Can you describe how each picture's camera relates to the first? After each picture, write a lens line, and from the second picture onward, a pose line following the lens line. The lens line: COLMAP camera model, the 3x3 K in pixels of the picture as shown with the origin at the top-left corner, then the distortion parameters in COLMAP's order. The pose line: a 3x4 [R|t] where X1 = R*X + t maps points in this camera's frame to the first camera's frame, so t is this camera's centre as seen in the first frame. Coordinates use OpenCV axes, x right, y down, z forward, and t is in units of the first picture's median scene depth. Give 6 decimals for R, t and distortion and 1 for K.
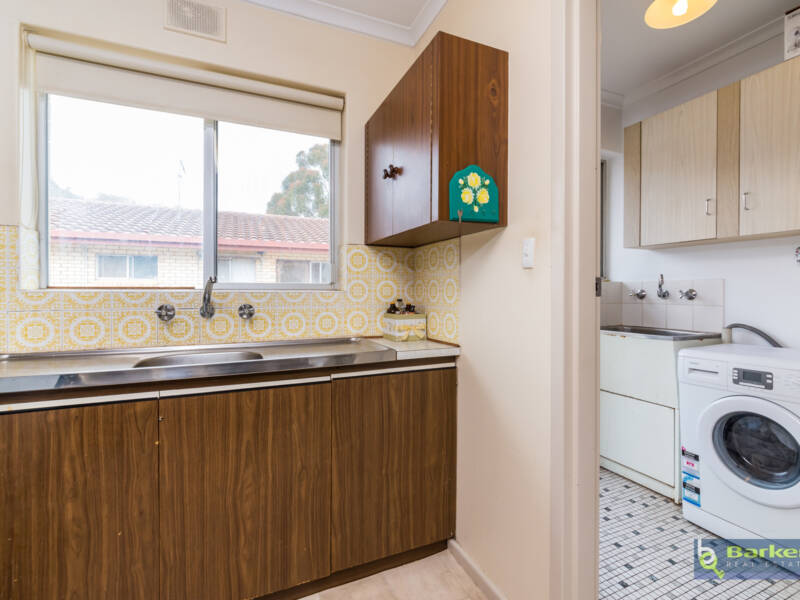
lens RADIAL K [[379.6, 0, 398.2], [0, 379.6, 293.6], [0, 0, 1]] dist [0.000800, -0.000701]
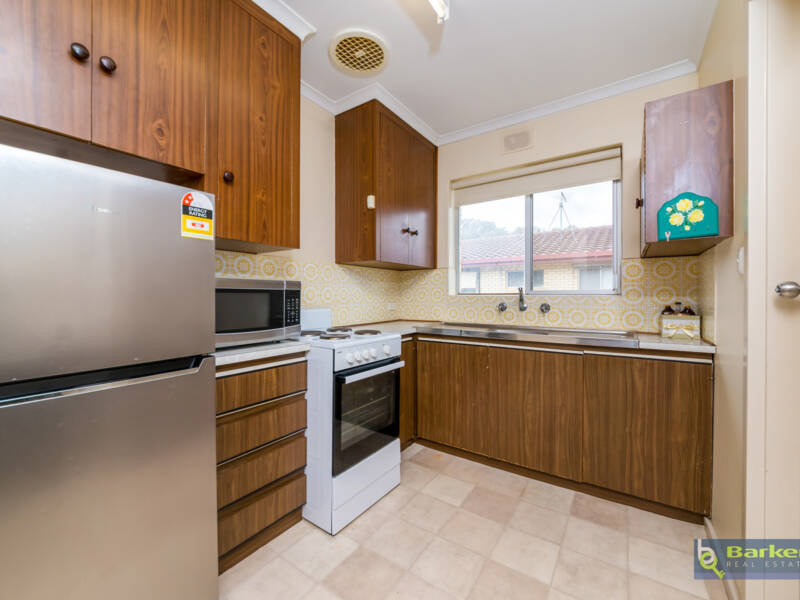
lens RADIAL K [[324.1, 0, 401.0], [0, 324.1, 297.3], [0, 0, 1]] dist [-0.000116, -0.000017]
pose [[0.527333, 0.001567, -0.849657, 0.524090], [-0.003749, 0.999993, -0.000482, 0.004614], [0.849650, 0.003439, 0.527335, -0.292265]]
